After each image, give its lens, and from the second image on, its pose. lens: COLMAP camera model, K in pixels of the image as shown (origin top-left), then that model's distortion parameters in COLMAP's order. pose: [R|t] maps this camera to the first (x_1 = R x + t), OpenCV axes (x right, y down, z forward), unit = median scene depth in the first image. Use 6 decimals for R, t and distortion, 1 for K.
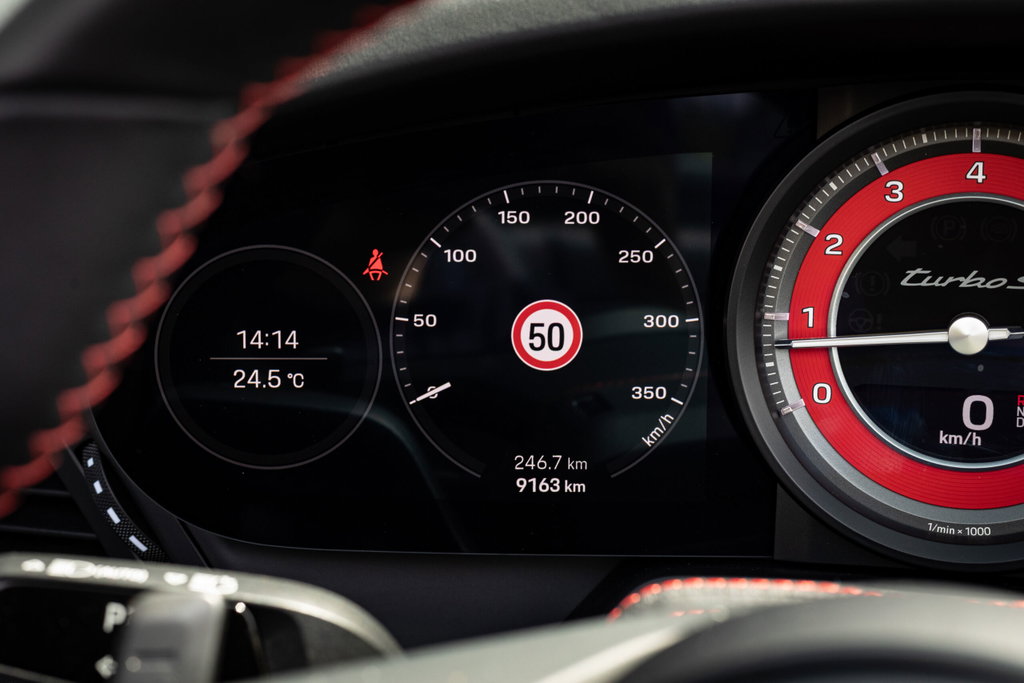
lens RADIAL K [[1725.1, 0, 486.8], [0, 1725.1, 340.6], [0, 0, 1]] dist [0.007967, 0.000000]
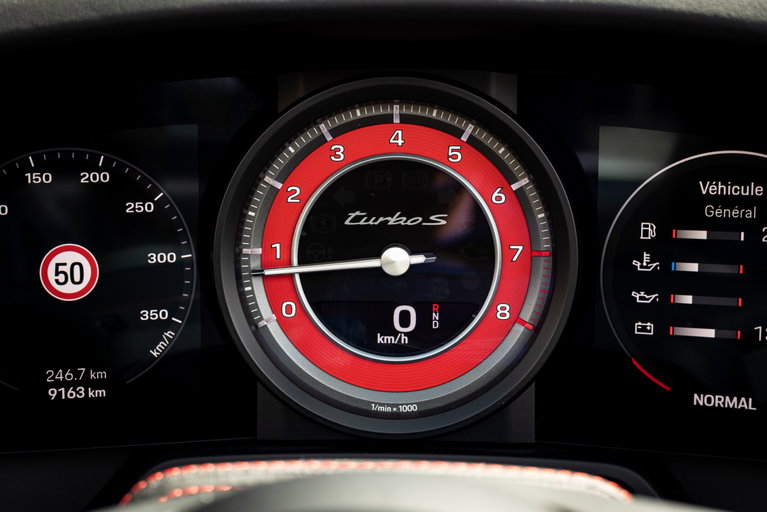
lens RADIAL K [[1292.1, 0, 385.1], [0, 1292.1, 254.1], [0, 0, 1]] dist [0.007967, 0.000000]
pose [[0.966175, -0.033961, 0.255640, 0.017264], [0.035483, 0.999369, -0.001342, -0.007014], [-0.255434, 0.010367, 0.966771, 0.042116]]
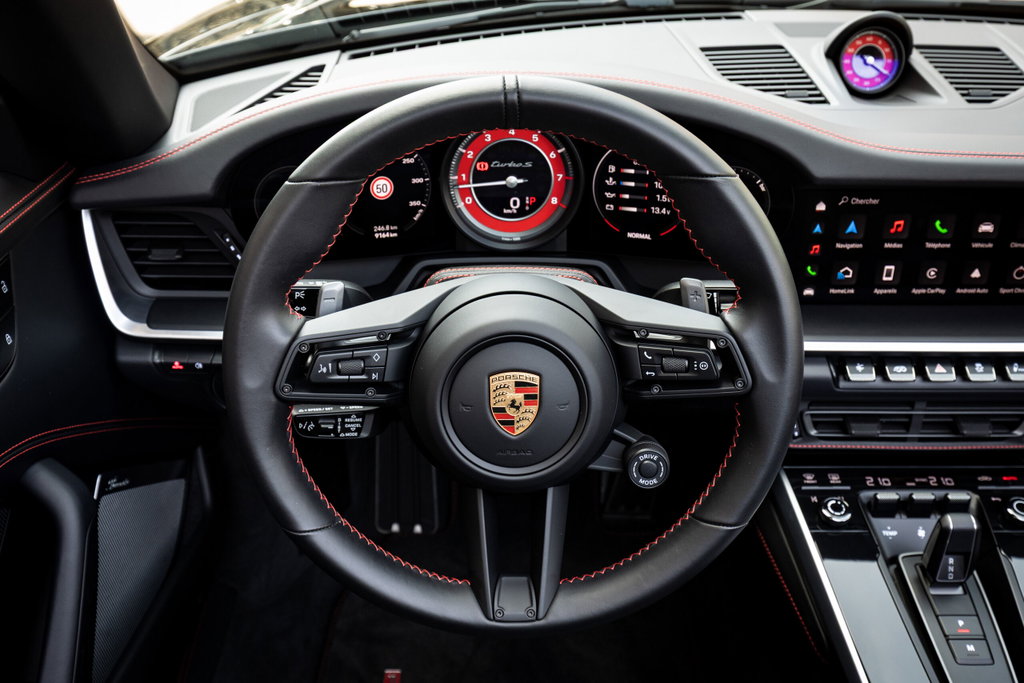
lens RADIAL K [[959.5, 0, 510.9], [0, 959.5, 347.9], [0, 0, 1]] dist [0.029105, 0.000000]
pose [[0.953789, -0.126142, 0.272717, -0.257200], [0.040900, 0.953668, 0.298067, -0.239960], [-0.297681, -0.273139, 0.914758, -0.749781]]
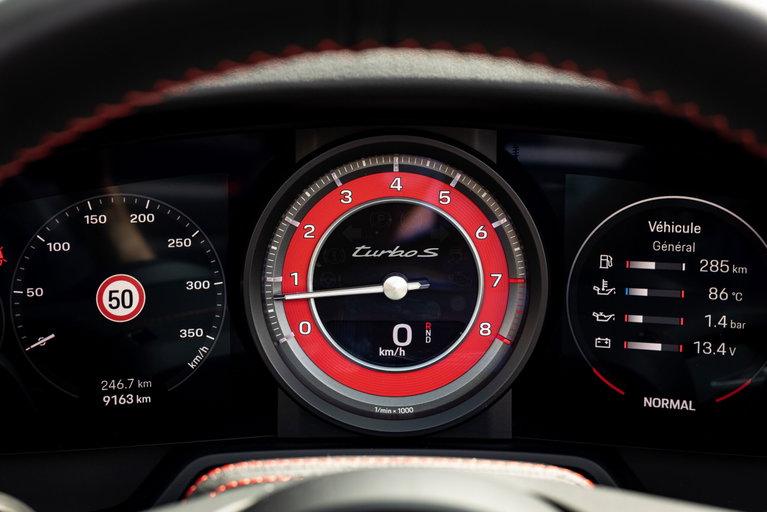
lens RADIAL K [[1292.1, 0, 381.7], [0, 1292.1, 253.2], [0, 0, 1]] dist [0.007967, 0.000000]
pose [[0.957828, -0.039530, 0.284611, -0.065712], [0.038006, 0.999218, 0.010878, -0.045951], [-0.284819, 0.000398, 0.958581, -0.124405]]
